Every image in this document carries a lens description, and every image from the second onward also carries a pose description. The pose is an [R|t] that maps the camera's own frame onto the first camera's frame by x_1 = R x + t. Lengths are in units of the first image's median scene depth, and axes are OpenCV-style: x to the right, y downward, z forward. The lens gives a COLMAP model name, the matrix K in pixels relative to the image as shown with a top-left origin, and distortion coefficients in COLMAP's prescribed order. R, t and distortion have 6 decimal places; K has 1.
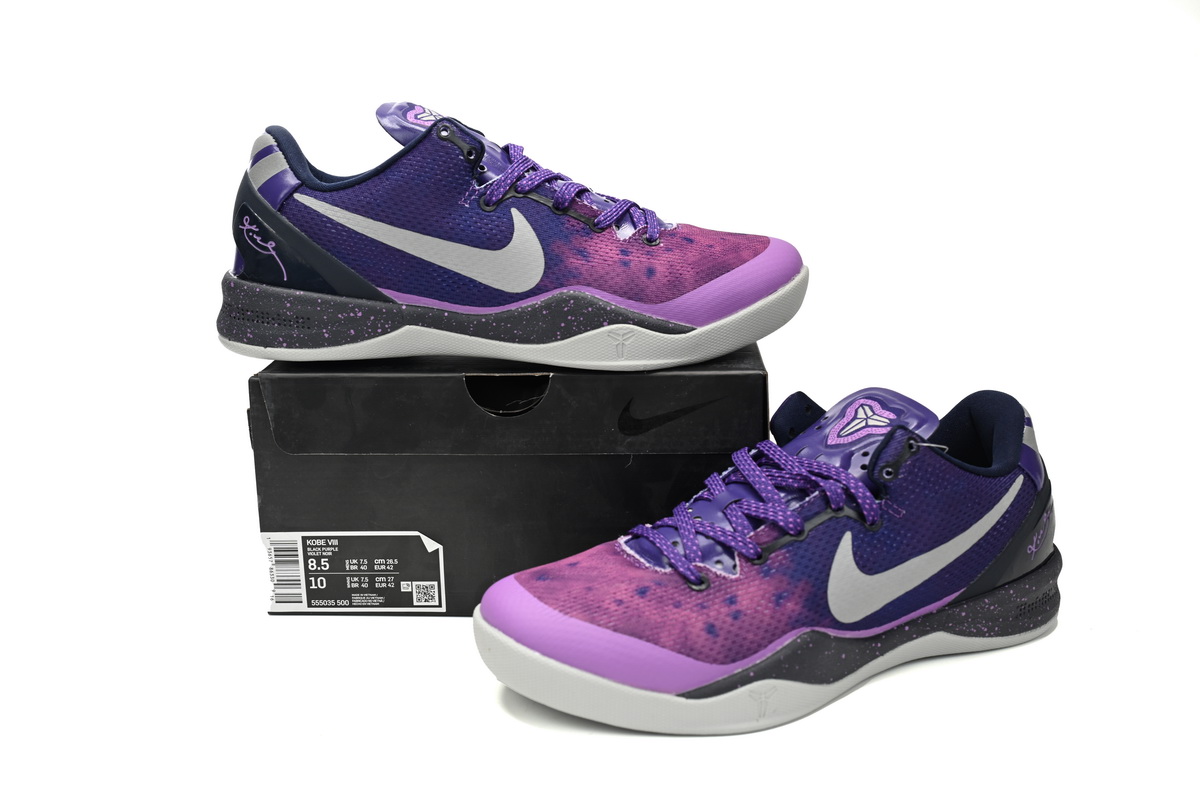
lens RADIAL K [[1330.1, 0, 608.5], [0, 1330.1, 395.0], [0, 0, 1]] dist [-0.020090, 0.000000]
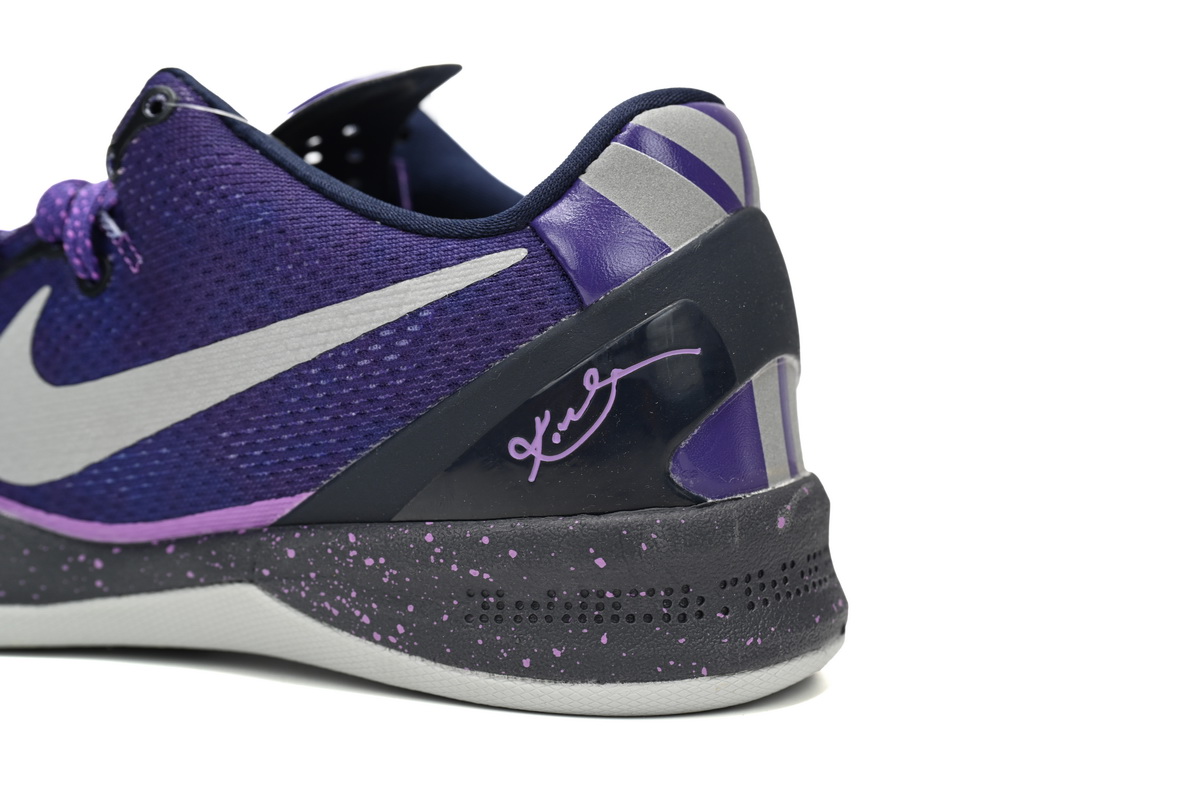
lens RADIAL K [[1889.4, 0, 598.5], [0, 1889.4, 402.7], [0, 0, 1]] dist [-0.060703, 0.000000]
pose [[0.643167, 0.091629, -0.760224, 0.757666], [-0.194632, 0.979770, -0.046572, 0.126959], [0.740577, 0.177917, 0.647990, 0.679212]]
